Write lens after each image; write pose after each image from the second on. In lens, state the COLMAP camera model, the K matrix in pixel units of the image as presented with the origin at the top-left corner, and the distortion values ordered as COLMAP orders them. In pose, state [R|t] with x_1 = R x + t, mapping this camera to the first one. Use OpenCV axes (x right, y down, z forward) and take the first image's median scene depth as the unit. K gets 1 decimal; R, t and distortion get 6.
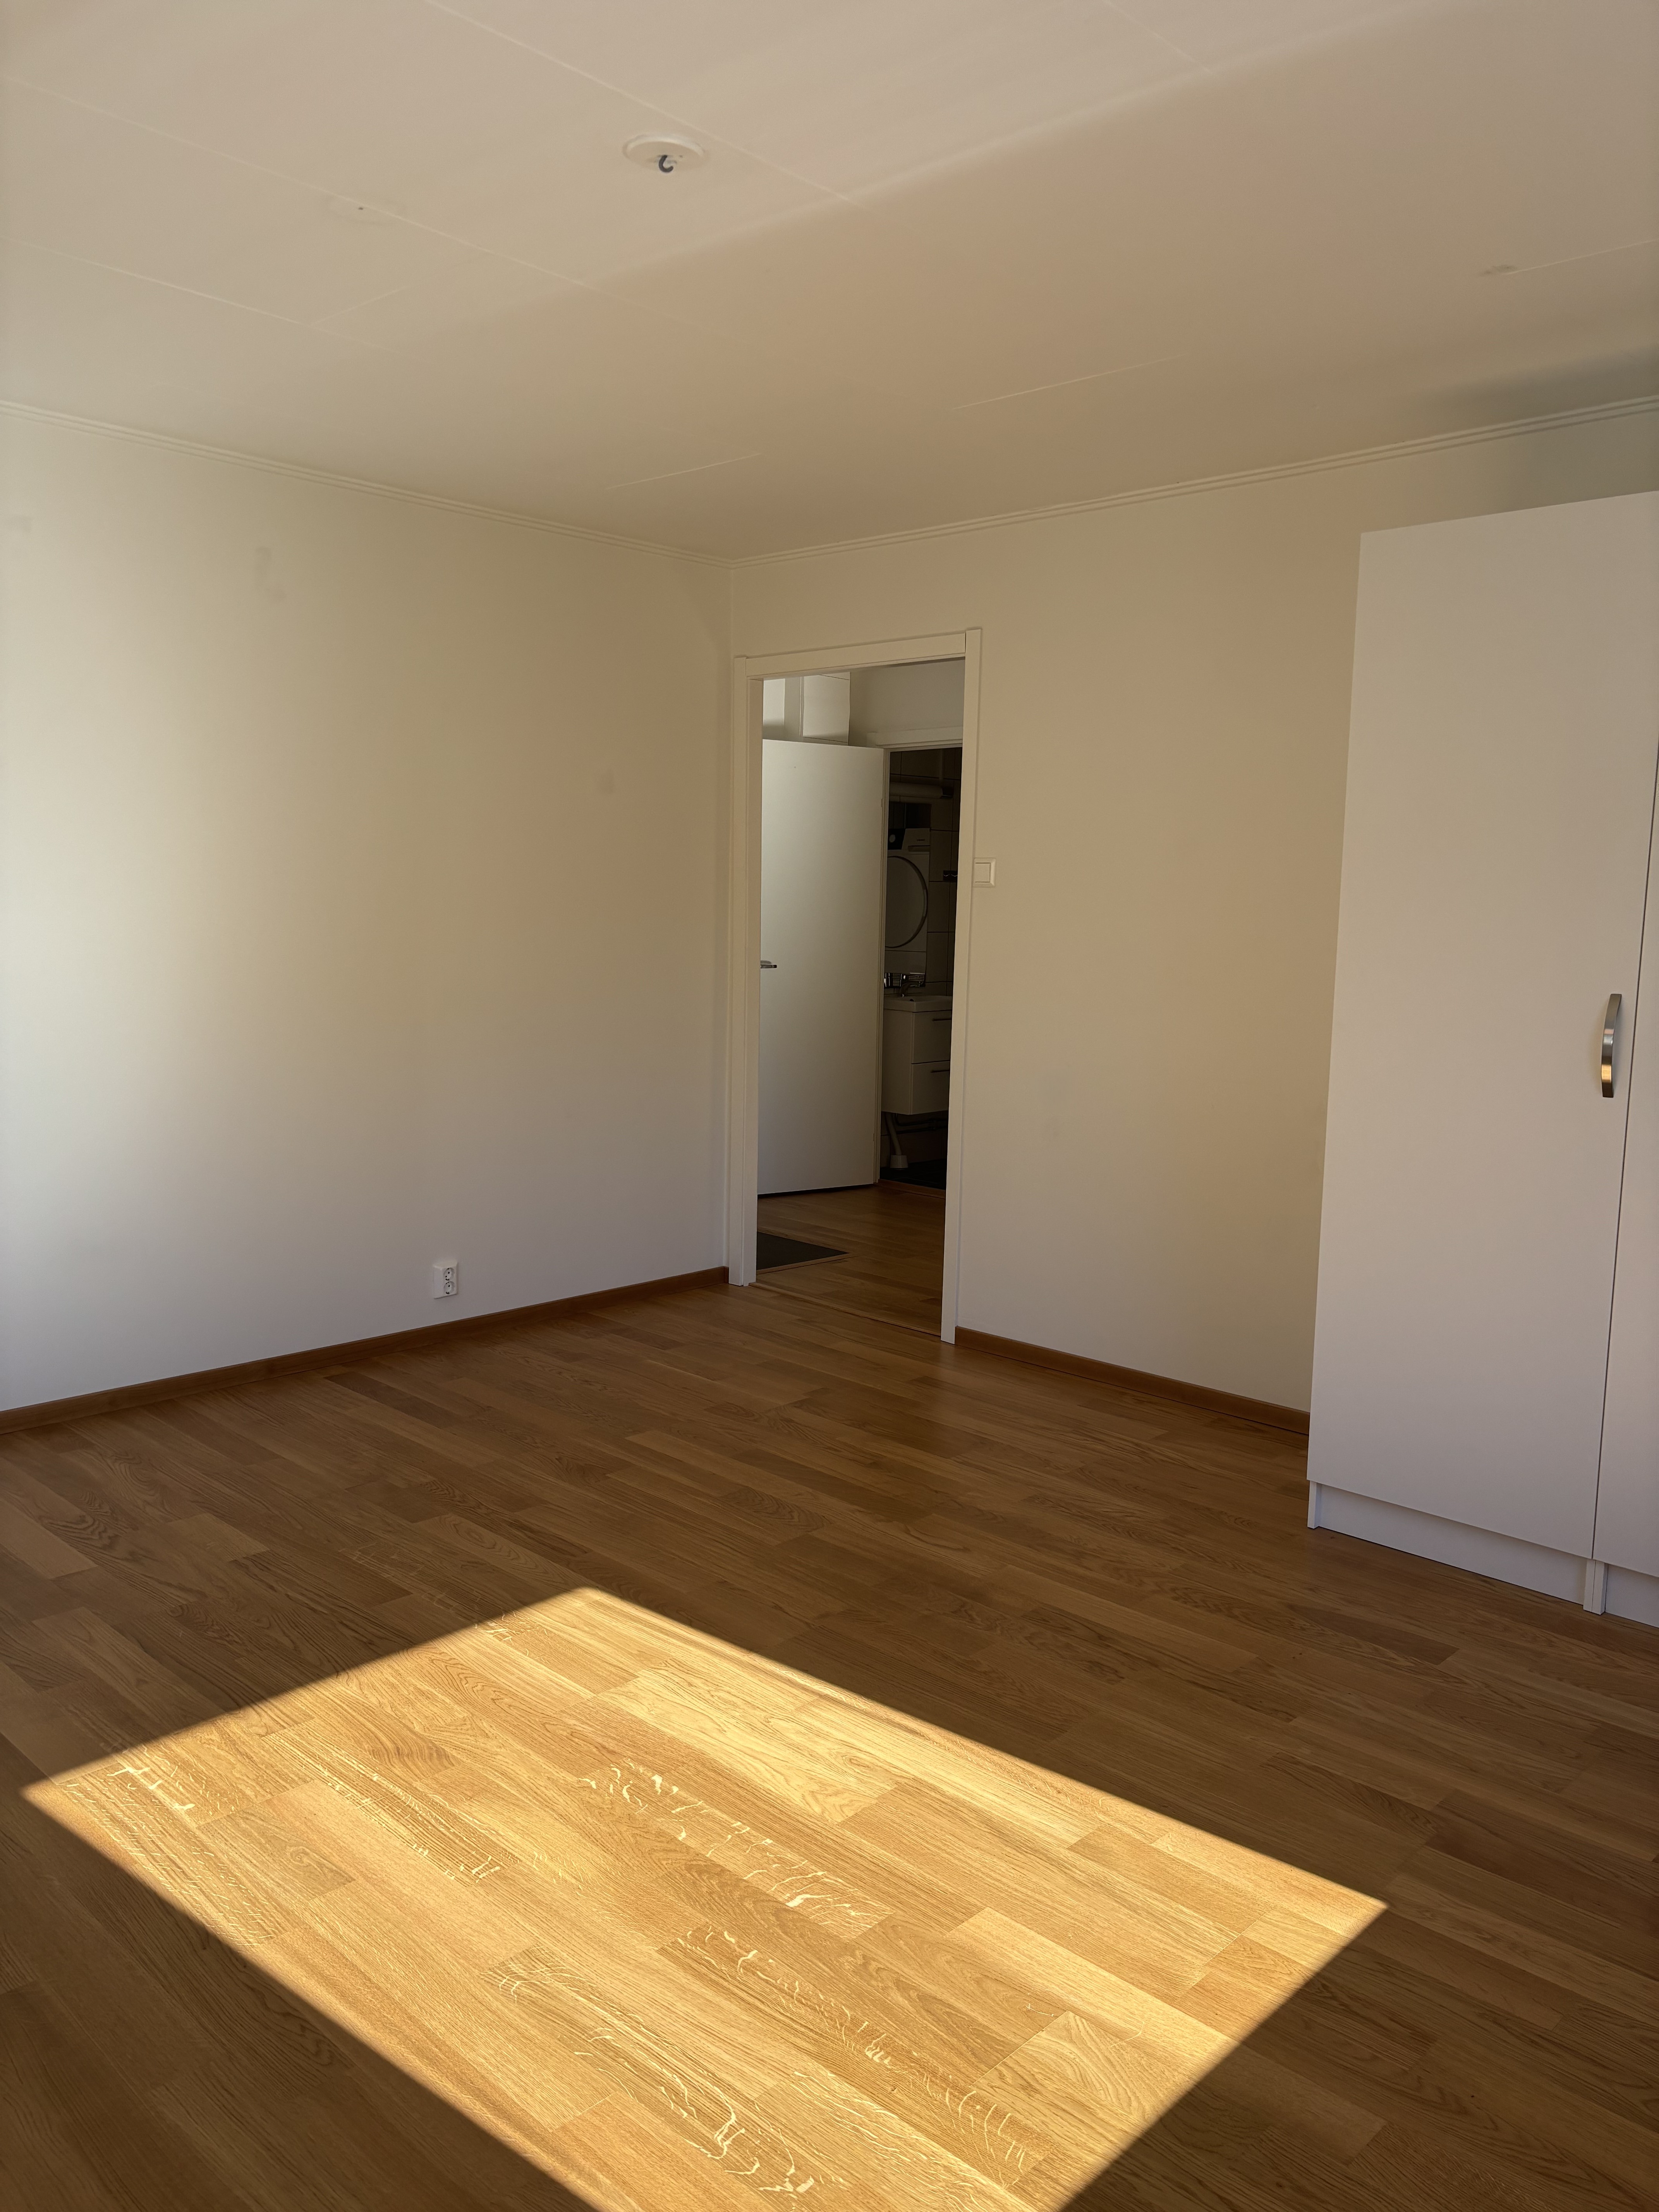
lens RADIAL K [[1675.7, 0, 822.0], [0, 1675.7, 1109.3], [0, 0, 1]] dist [0.034299, -0.046963]
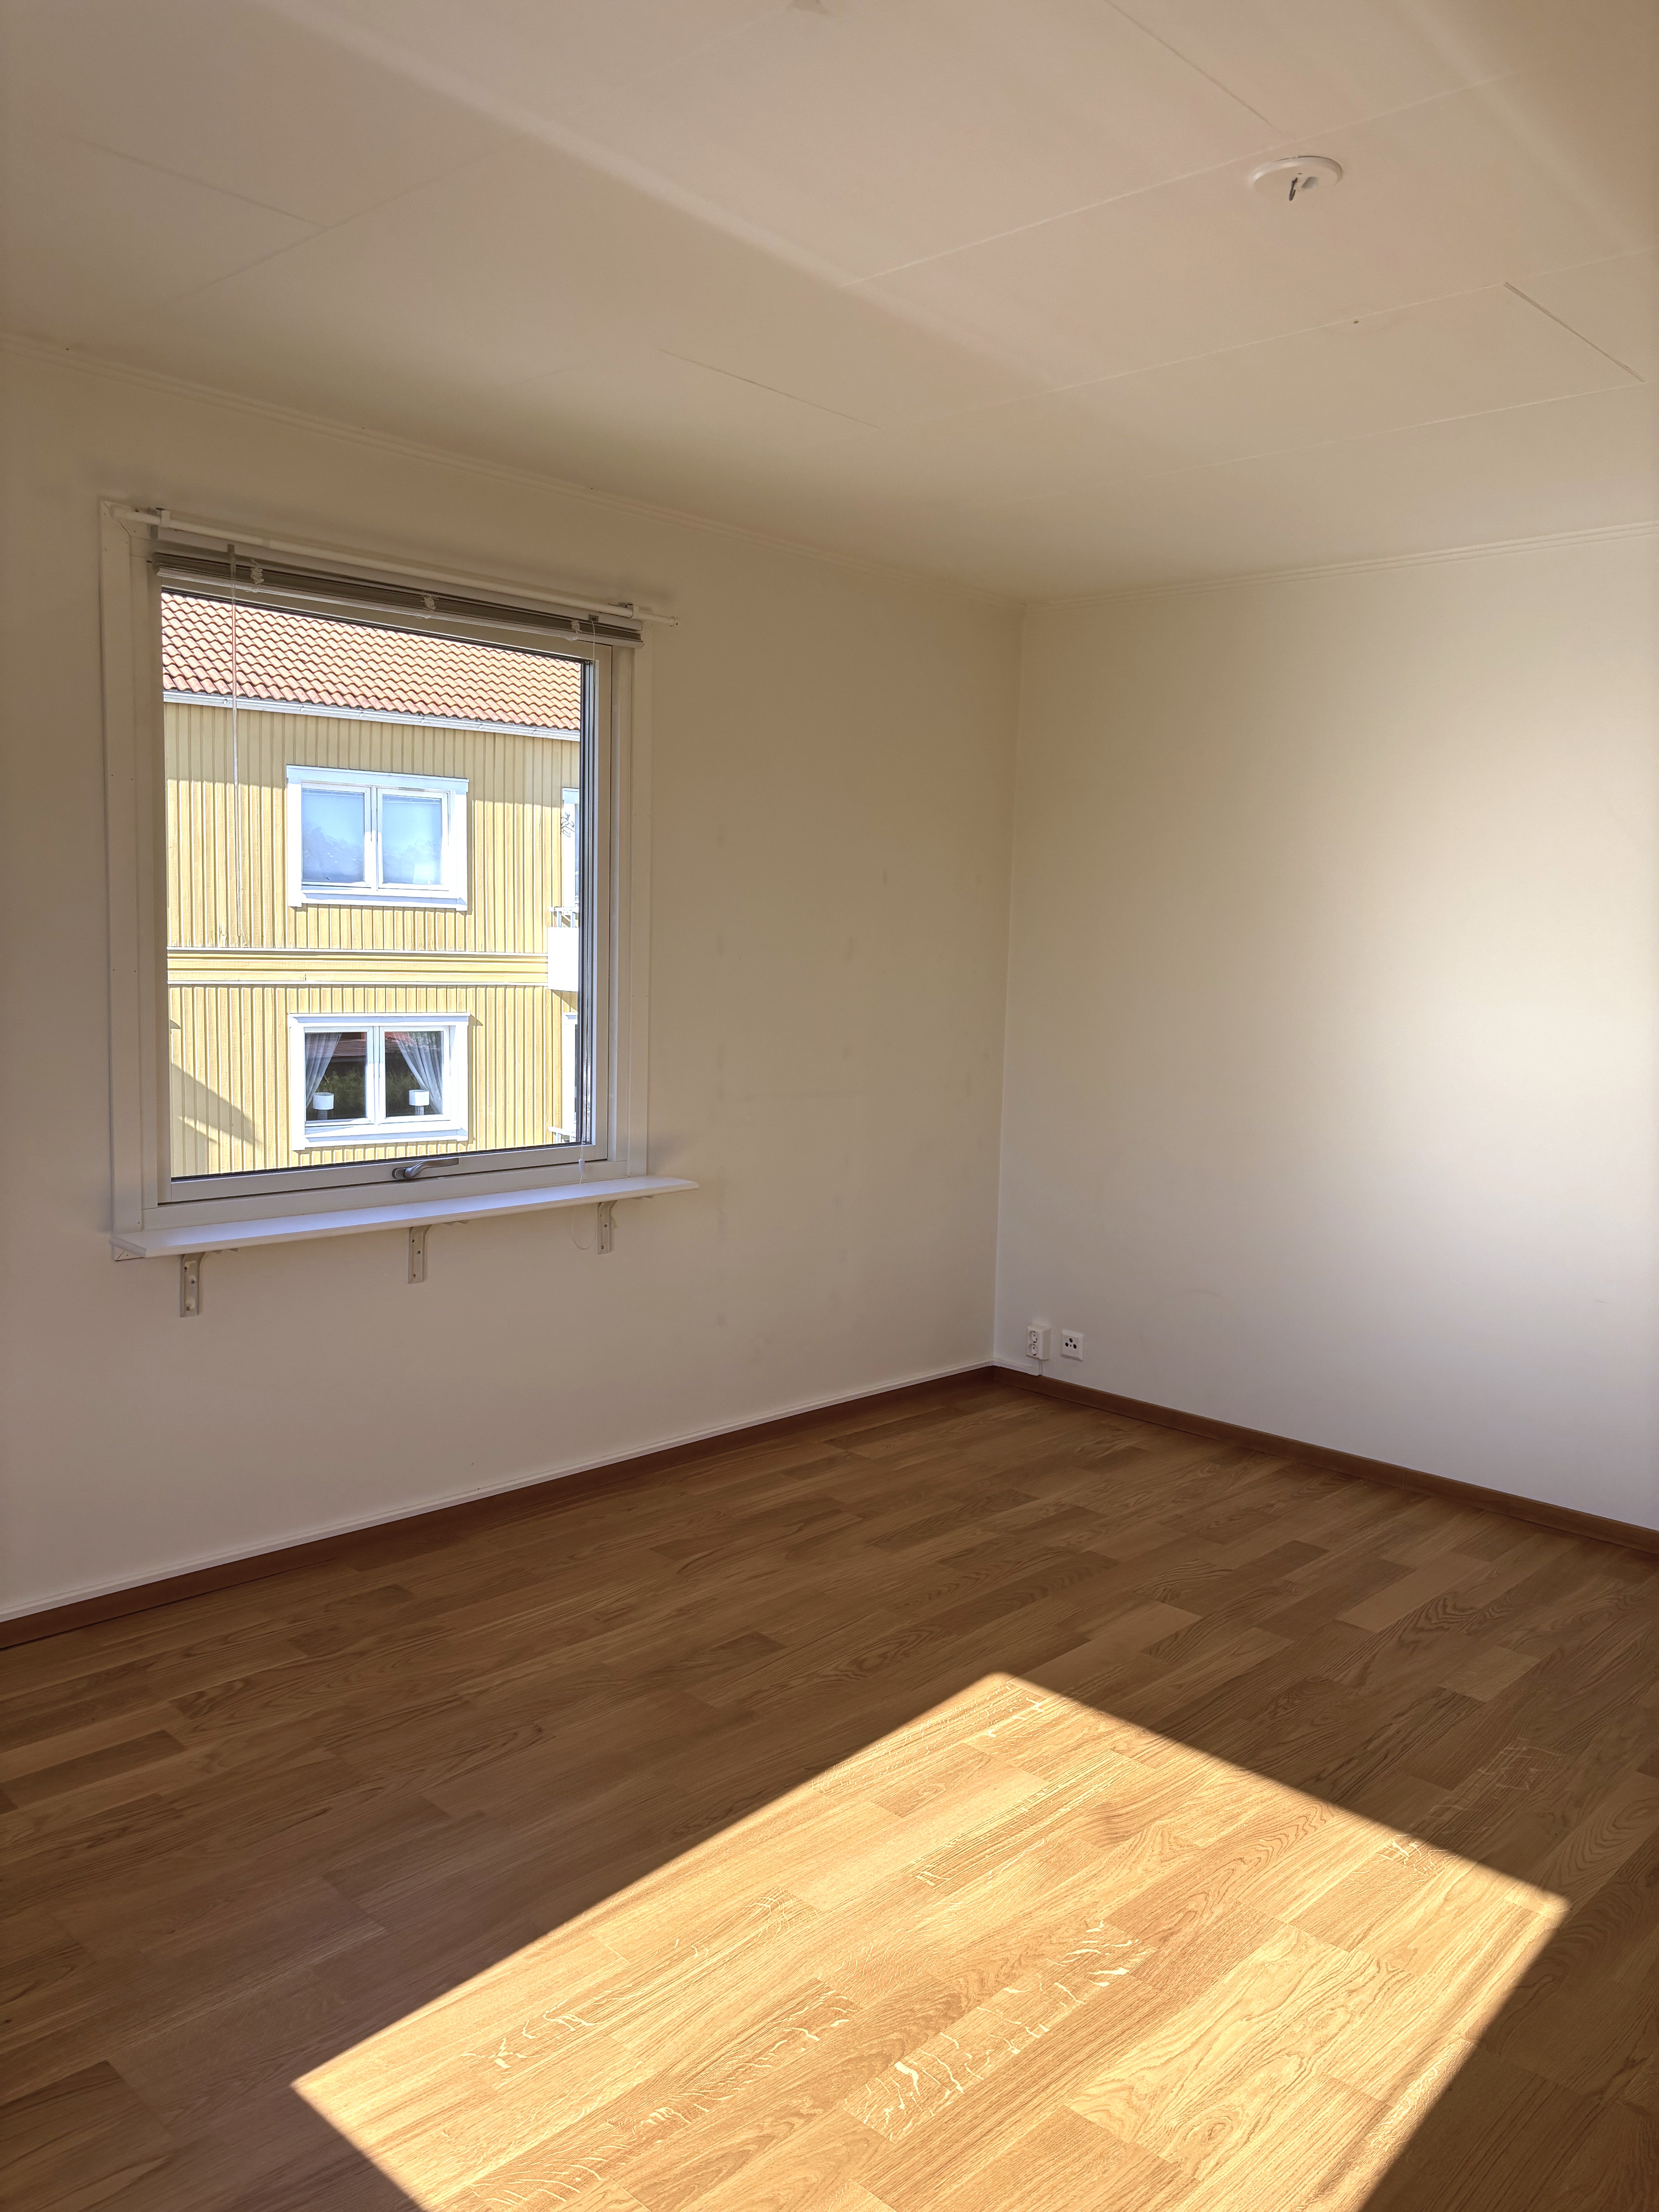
lens RADIAL K [[1675.7, 0, 815.2], [0, 1675.7, 1102.9], [0, 0, 1]] dist [0.034299, -0.046963]
pose [[0.000297, 0.082125, -0.996622, 0.617665], [-0.155896, 0.984441, 0.081074, -0.090965], [0.987773, 0.155345, 0.013095, 0.600166]]
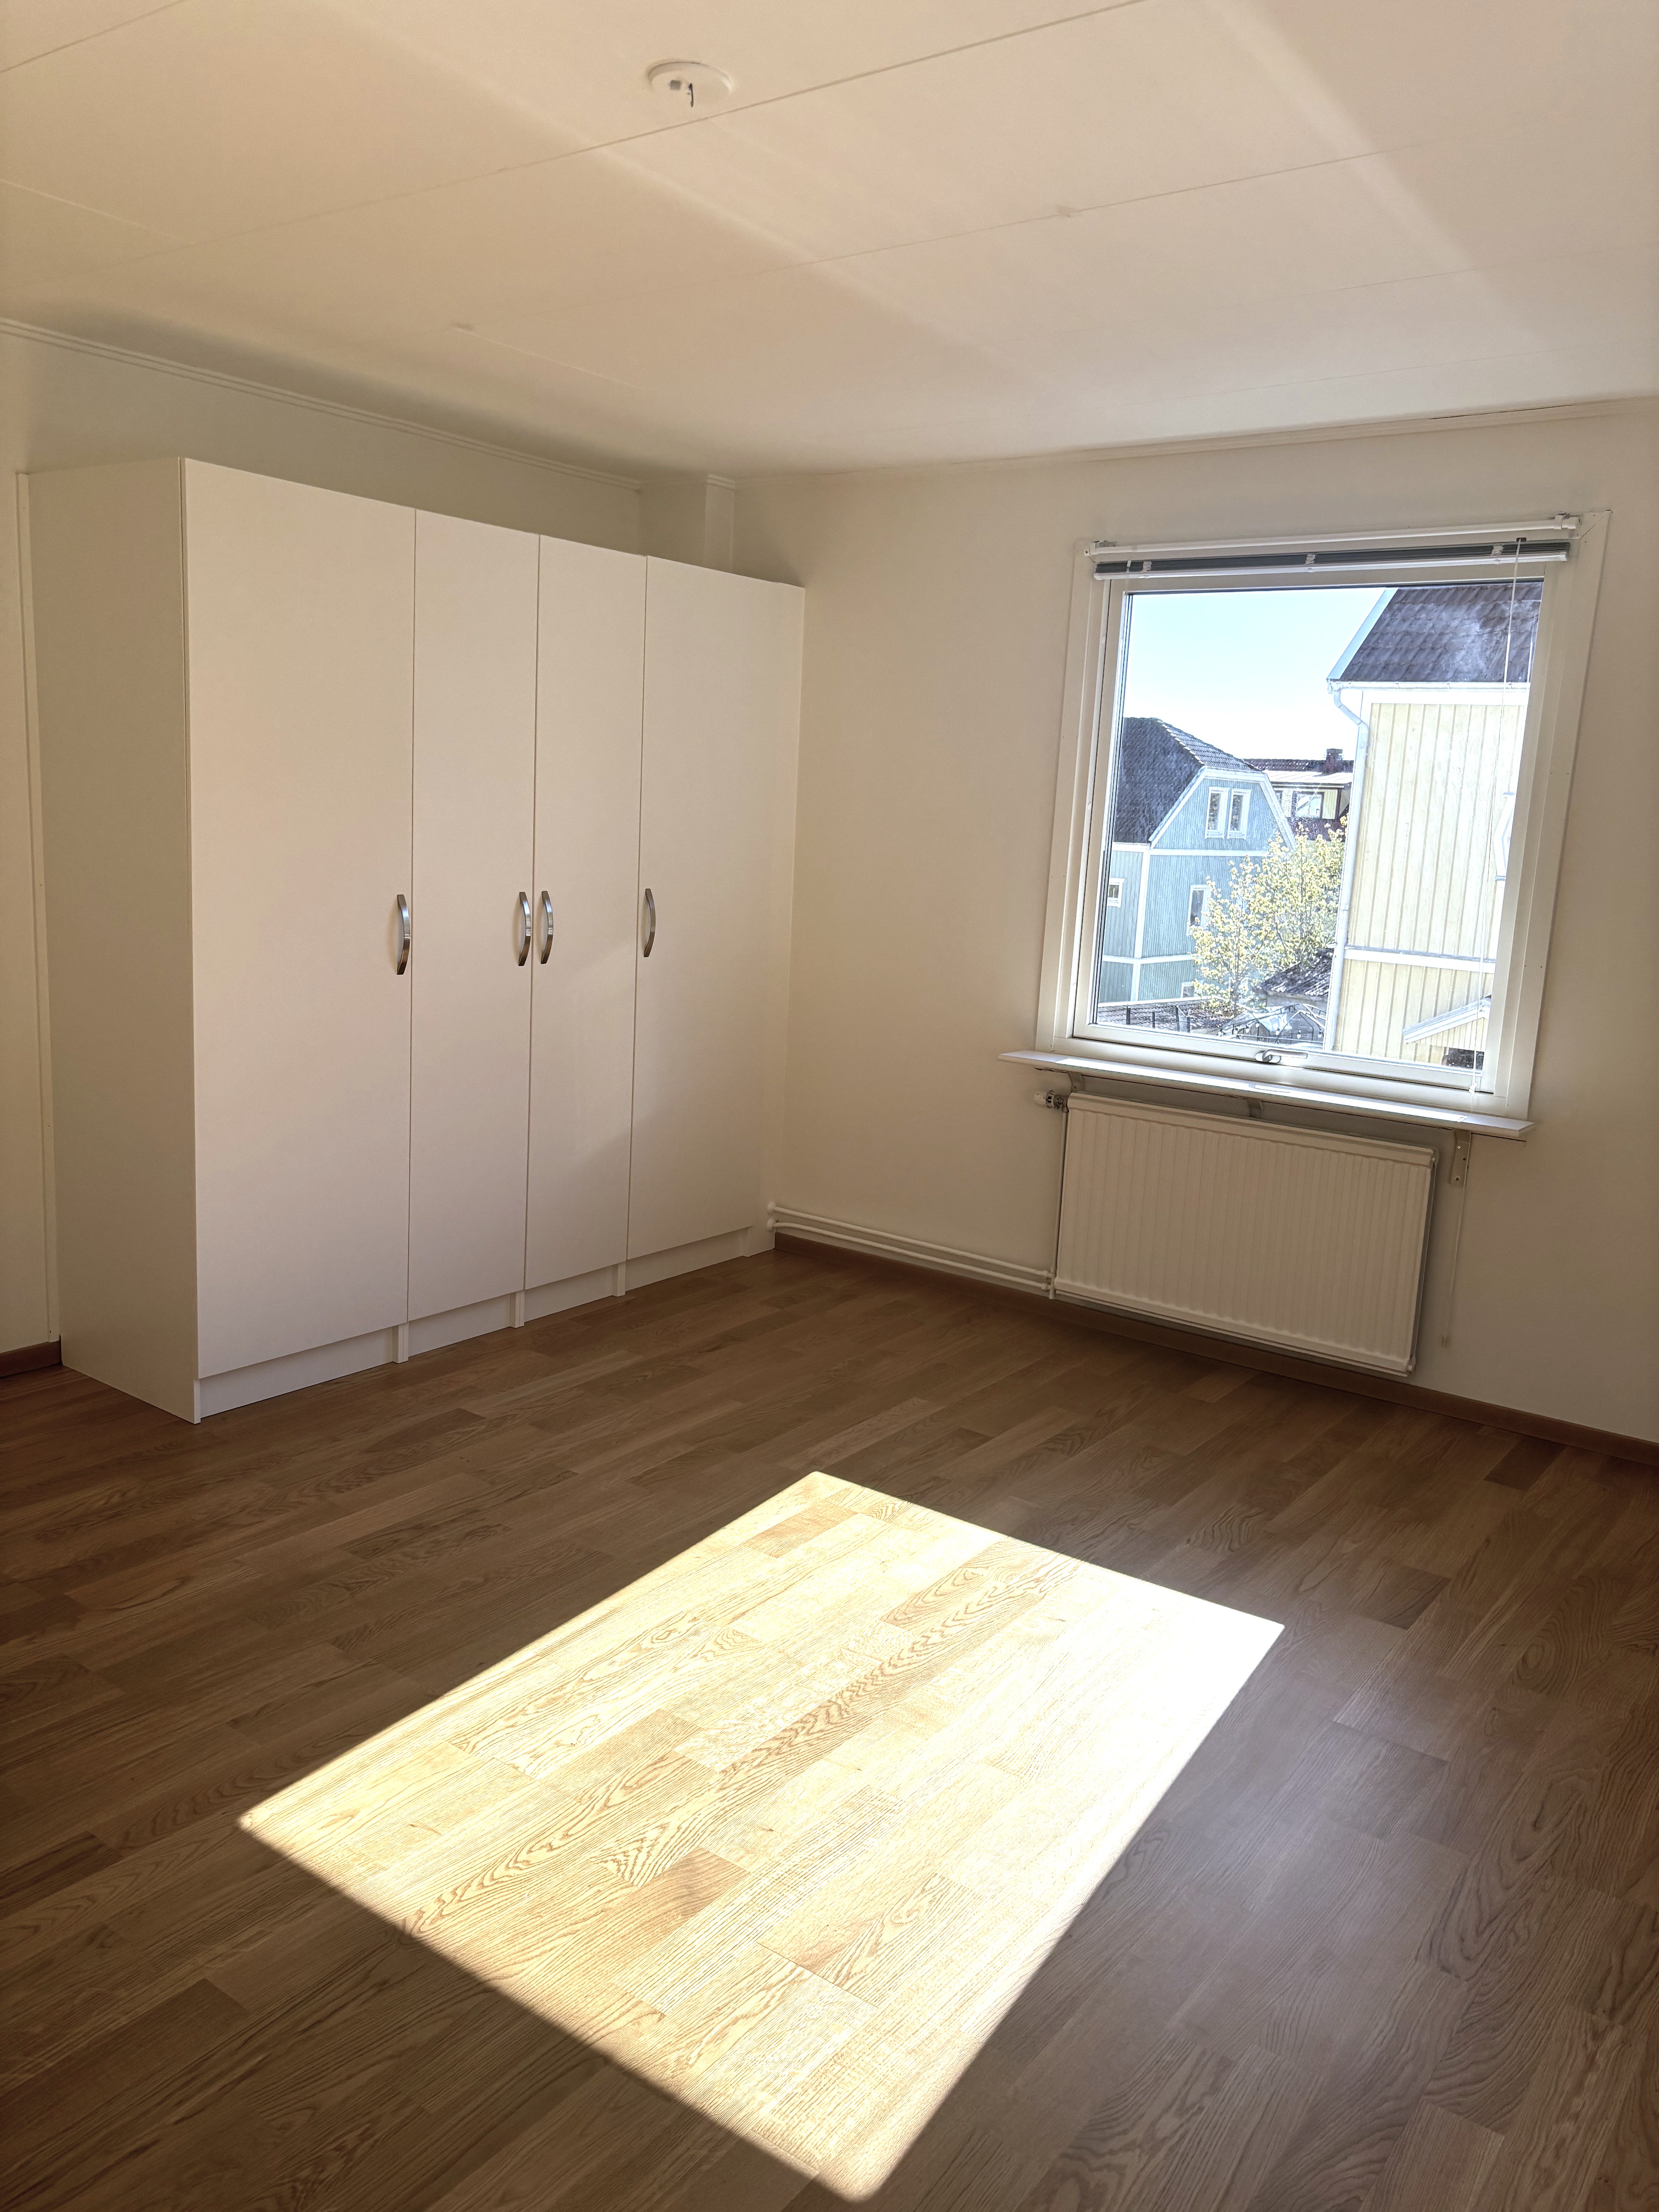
lens RADIAL K [[1675.7, 0, 812.3], [0, 1675.7, 1102.7], [0, 0, 1]] dist [0.034299, -0.046963]
pose [[-0.129499, -0.200792, 0.971037, -0.829882], [0.074729, 0.974522, 0.211479, -0.156261], [-0.988760, 0.099951, -0.111195, 0.809856]]
